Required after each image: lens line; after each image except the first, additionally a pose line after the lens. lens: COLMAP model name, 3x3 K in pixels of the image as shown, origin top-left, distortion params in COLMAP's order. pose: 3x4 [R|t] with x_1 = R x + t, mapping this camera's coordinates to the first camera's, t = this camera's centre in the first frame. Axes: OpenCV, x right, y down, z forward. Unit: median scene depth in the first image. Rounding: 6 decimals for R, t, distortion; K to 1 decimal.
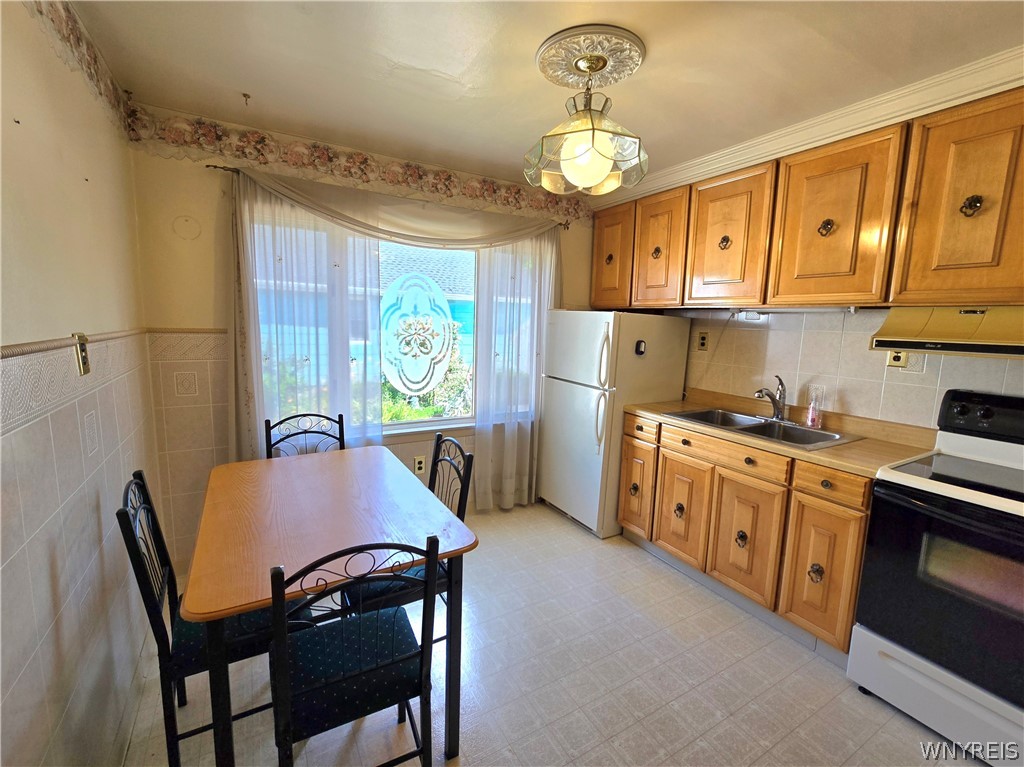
lens RADIAL K [[470.3, 0, 512.0], [0, 470.3, 383.5], [0, 0, 1]] dist [0.000836, 0.000163]
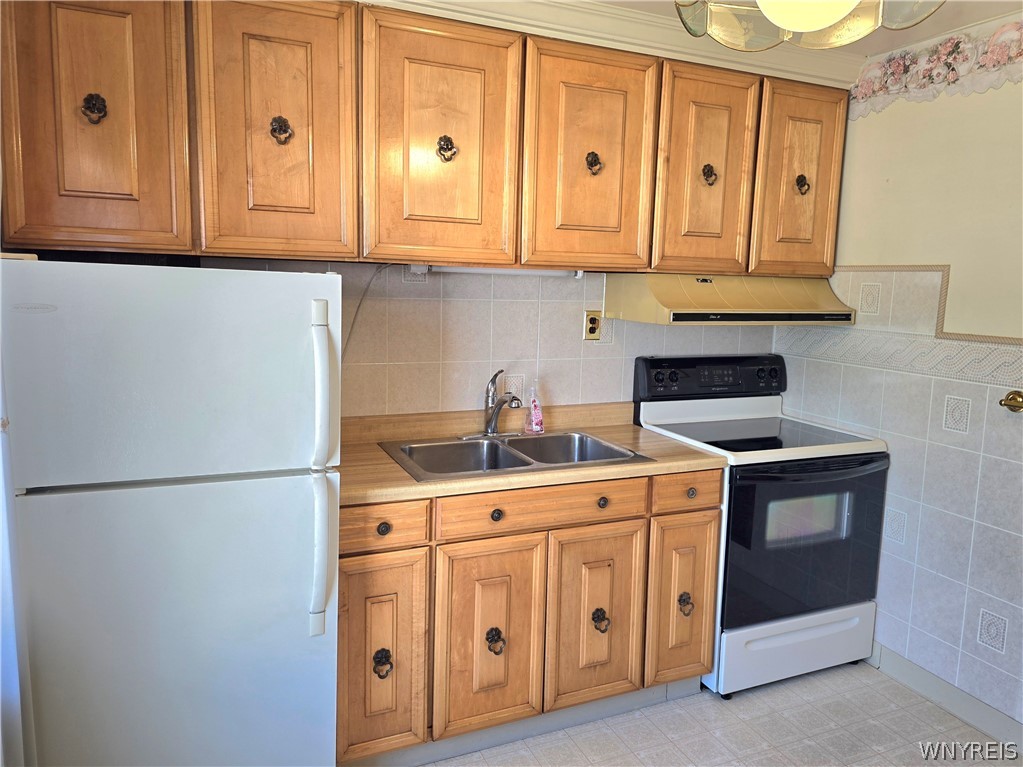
lens RADIAL K [[696.6, 0, 508.8], [0, 696.6, 369.7], [0, 0, 1]] dist [0.039634, -0.001510]
pose [[0.101600, -0.146272, 0.984013, -0.456558], [0.112913, 0.984435, 0.134677, -0.169108], [-0.988397, 0.097424, 0.116535, 0.998101]]
